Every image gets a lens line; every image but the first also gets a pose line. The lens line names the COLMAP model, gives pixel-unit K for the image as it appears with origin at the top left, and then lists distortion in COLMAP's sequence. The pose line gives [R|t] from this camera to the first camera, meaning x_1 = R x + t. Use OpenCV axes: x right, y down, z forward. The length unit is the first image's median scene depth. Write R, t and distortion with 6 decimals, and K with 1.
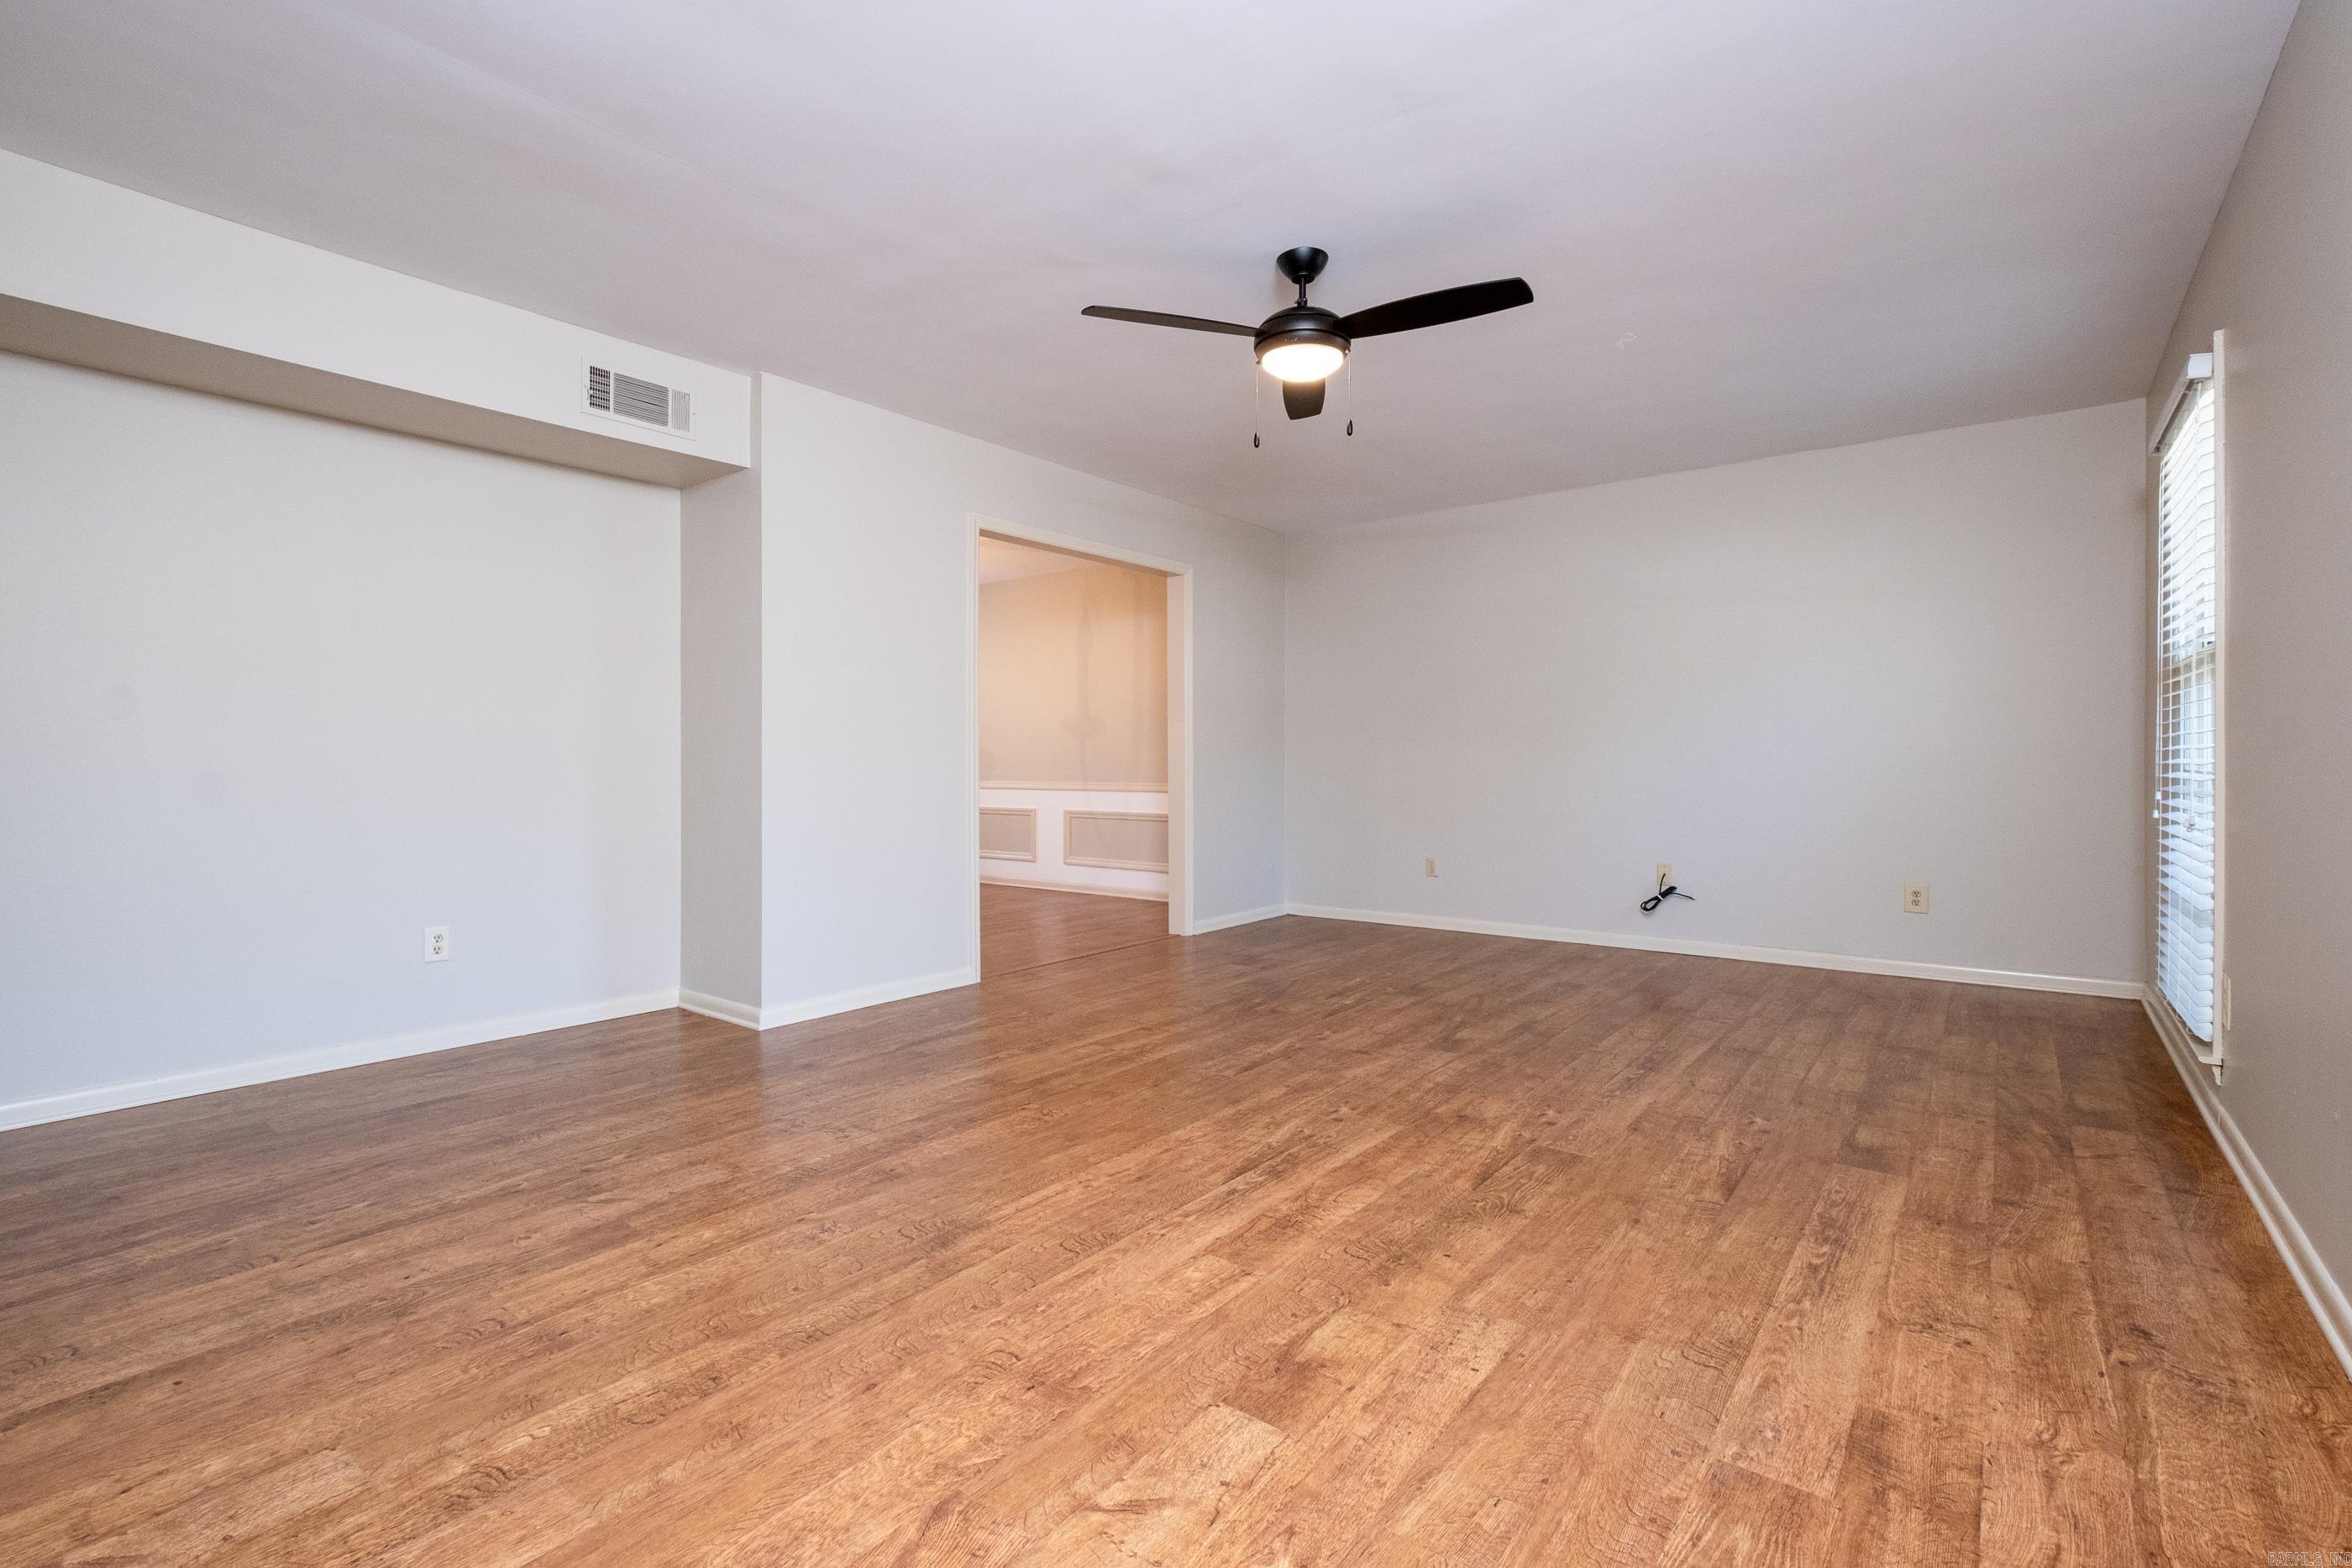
lens RADIAL K [[1042.0, 0, 1197.9], [0, 1042.0, 771.9], [0, 0, 1]] dist [-0.005875, 0.000068]
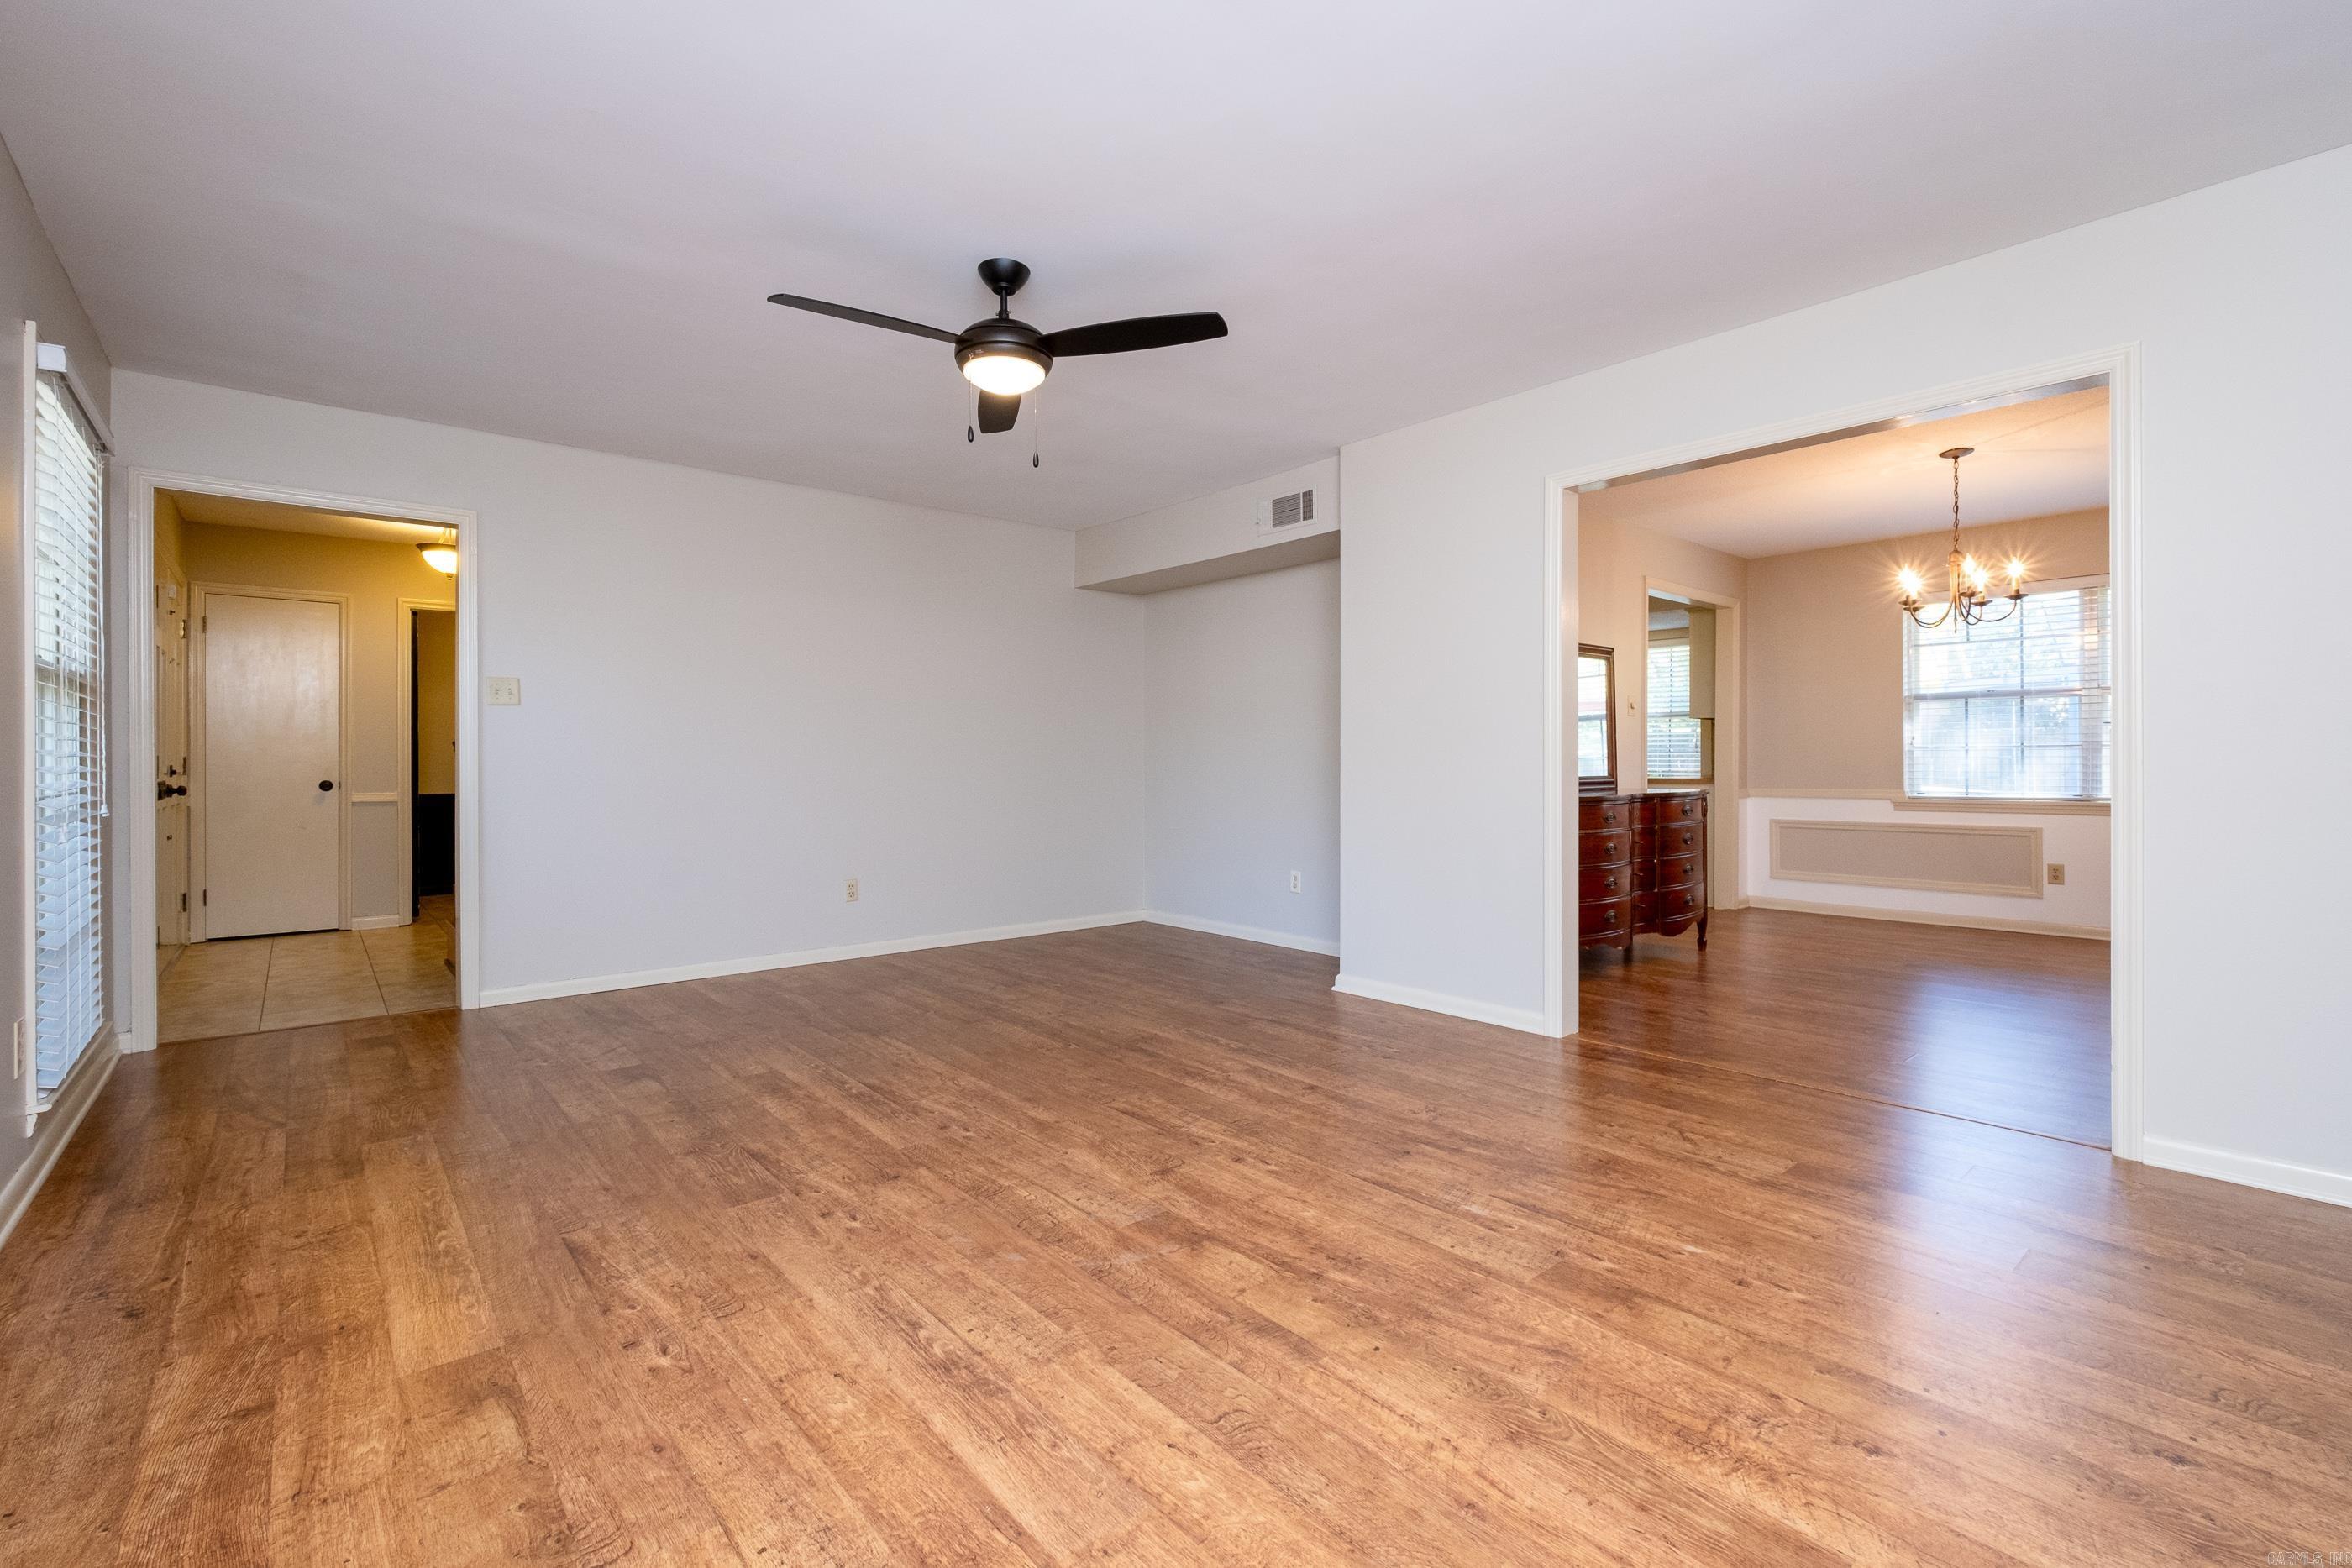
lens RADIAL K [[1042.0, 0, 1173.5], [0, 1042.0, 759.9], [0, 0, 1]] dist [-0.005875, 0.000068]
pose [[-0.208746, 0.003174, -0.977965, 1.222679], [-0.007377, 0.999961, 0.004820, -0.040198], [0.977942, 0.008220, -0.208715, 1.605841]]
